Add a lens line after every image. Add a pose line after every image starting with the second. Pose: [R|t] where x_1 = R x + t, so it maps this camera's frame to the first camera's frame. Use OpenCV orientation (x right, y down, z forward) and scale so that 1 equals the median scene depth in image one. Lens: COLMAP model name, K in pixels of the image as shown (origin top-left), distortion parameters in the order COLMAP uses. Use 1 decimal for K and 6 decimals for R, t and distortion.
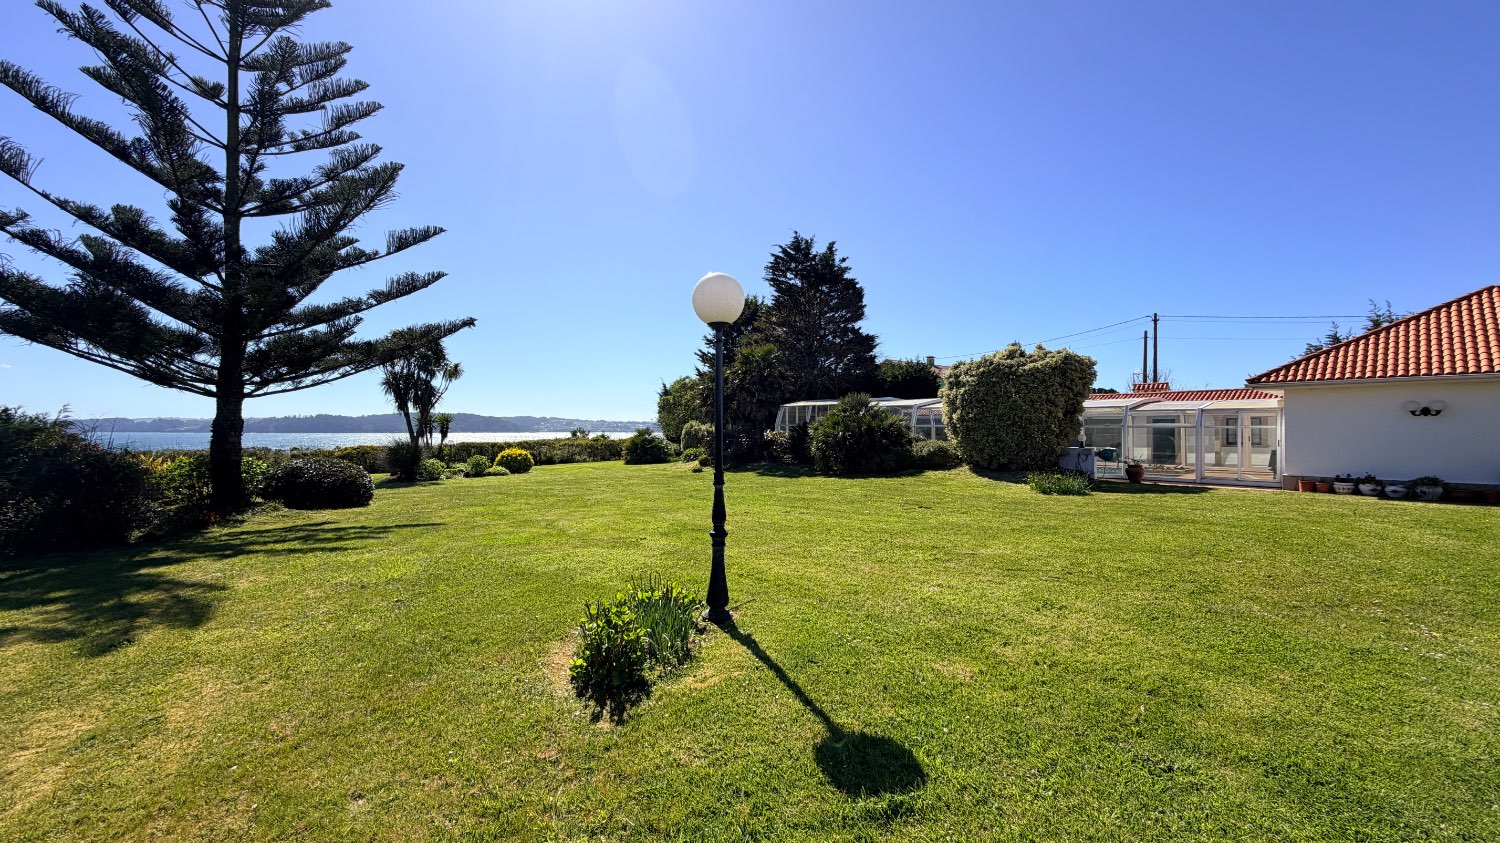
lens RADIAL K [[593.7, 0, 739.9], [0, 593.7, 427.0], [0, 0, 1]] dist [0.000990, 0.000148]
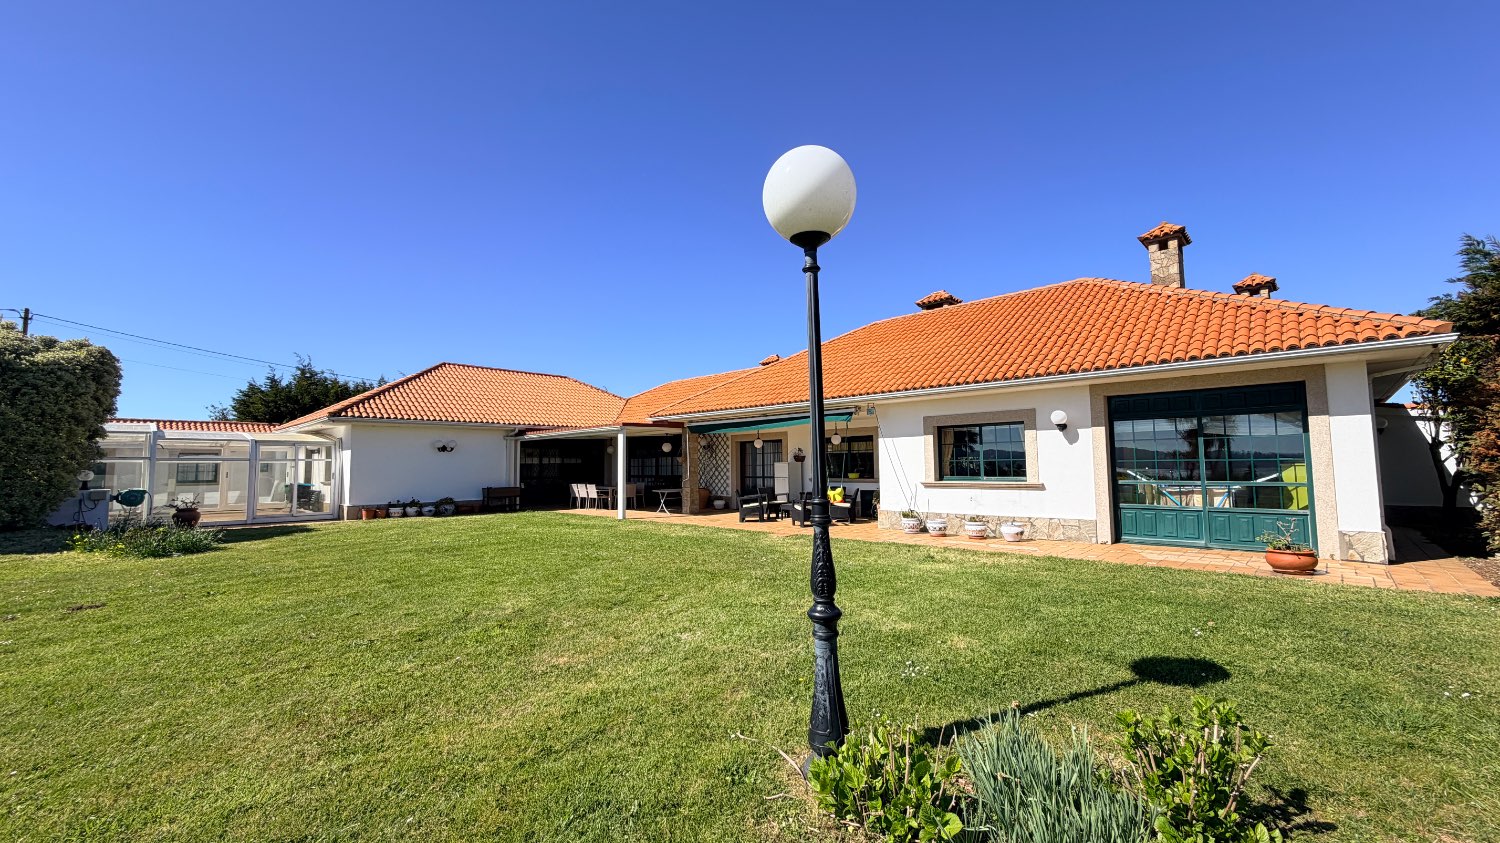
lens RADIAL K [[593.7, 0, 746.0], [0, 593.7, 422.5], [0, 0, 1]] dist [0.000990, 0.000148]
pose [[-0.087216, 0.073827, 0.993450, -0.217045], [0.005318, 0.997270, -0.073645, 0.016189], [-0.996175, -0.001140, -0.087370, 0.412829]]
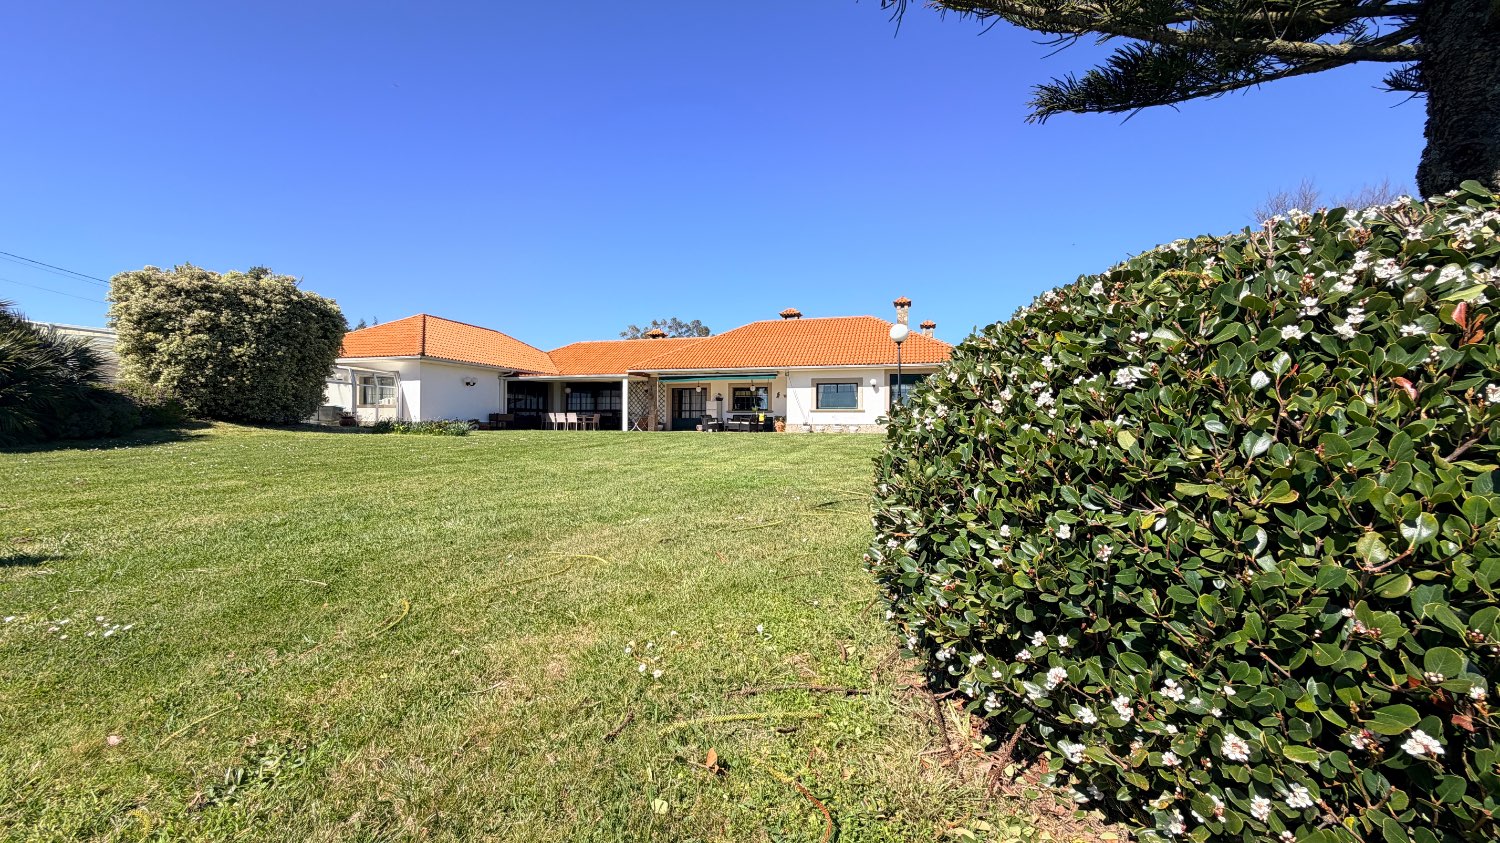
lens RADIAL K [[593.7, 0, 745.2], [0, 593.7, 423.9], [0, 0, 1]] dist [0.000990, 0.000148]
pose [[-0.531812, 0.000867, 0.846862, -0.814122], [-0.012922, 0.999875, -0.009139, 0.103049], [-0.846764, -0.015803, -0.531735, 1.216766]]
